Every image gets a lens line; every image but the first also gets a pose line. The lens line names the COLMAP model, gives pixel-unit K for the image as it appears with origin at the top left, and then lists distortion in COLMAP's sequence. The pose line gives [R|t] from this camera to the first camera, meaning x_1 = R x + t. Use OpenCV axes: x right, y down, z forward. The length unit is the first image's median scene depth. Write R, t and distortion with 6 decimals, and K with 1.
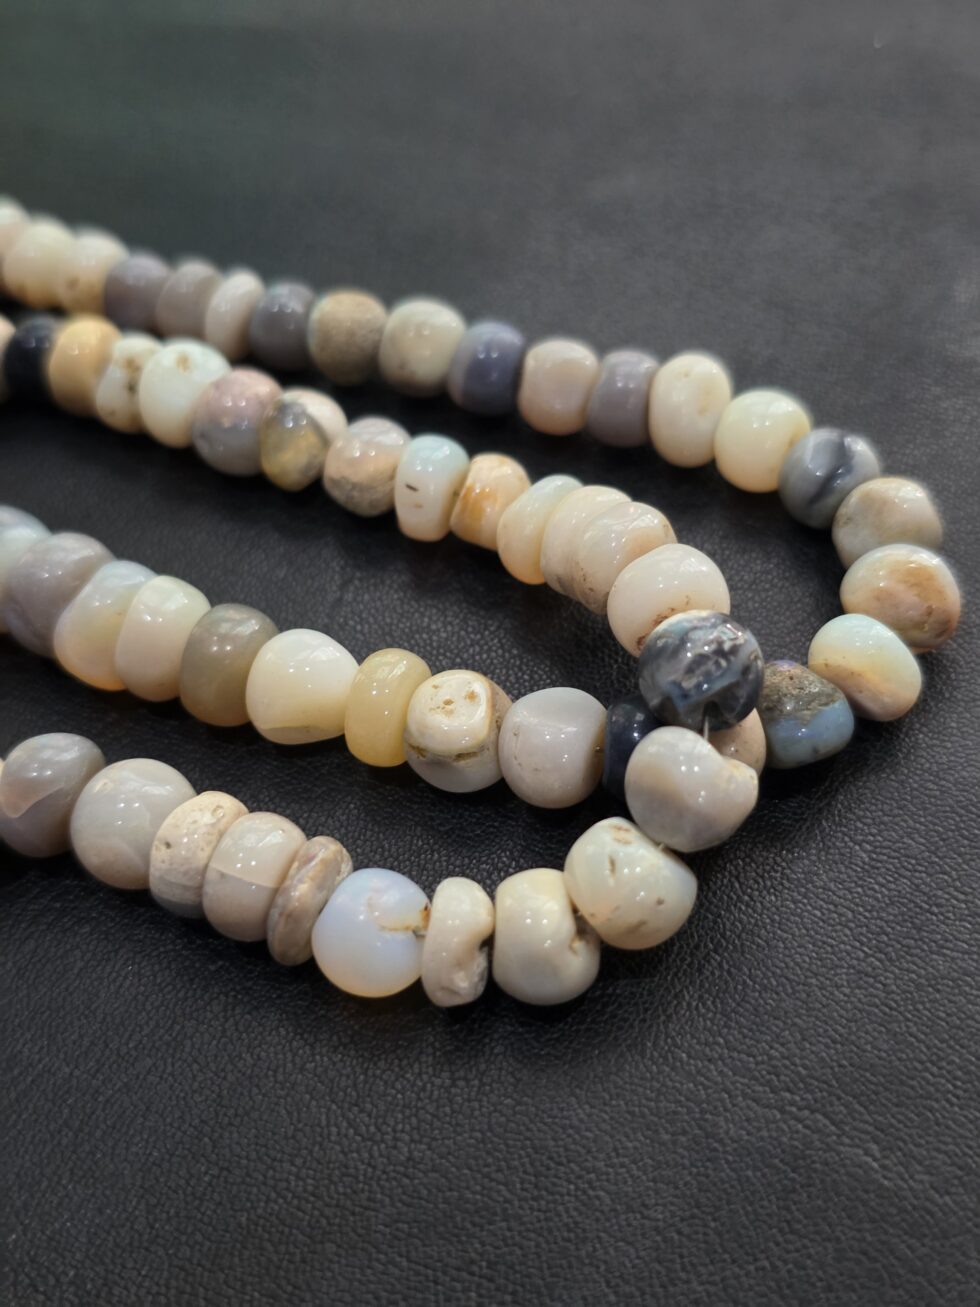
lens RADIAL K [[1773.5, 0, 490.0], [0, 1773.5, 653.5], [0, 0, 1]] dist [-0.010918, -0.001911]
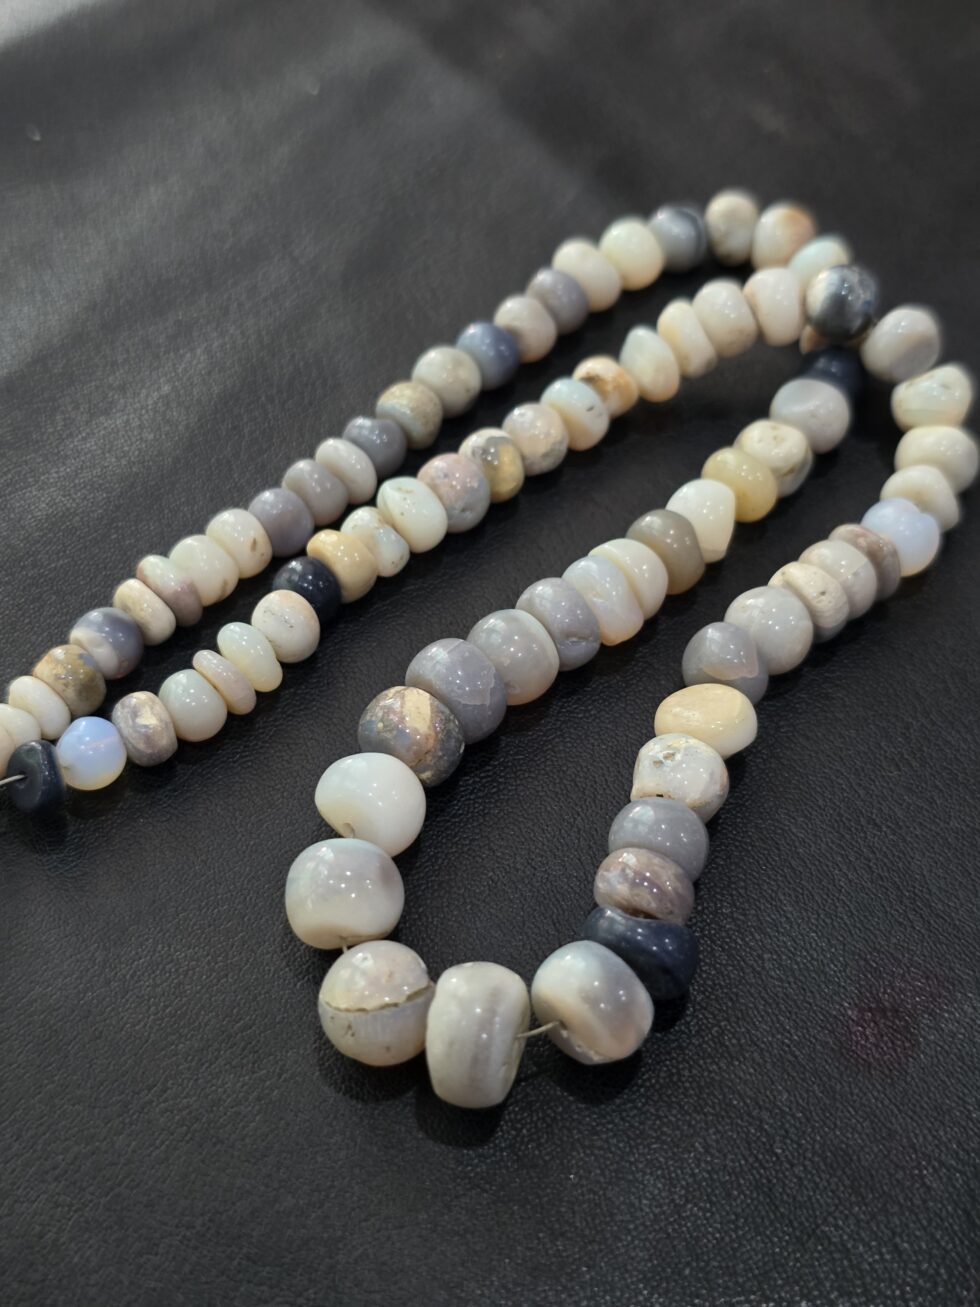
lens RADIAL K [[1773.5, 0, 490.0], [0, 1773.5, 653.5], [0, 0, 1]] dist [-0.010918, -0.001911]
pose [[0.376456, -0.706355, 0.599452, -1.119262], [0.750605, 0.611816, 0.249545, -0.408831], [-0.543022, 0.356010, 0.760516, 0.026999]]
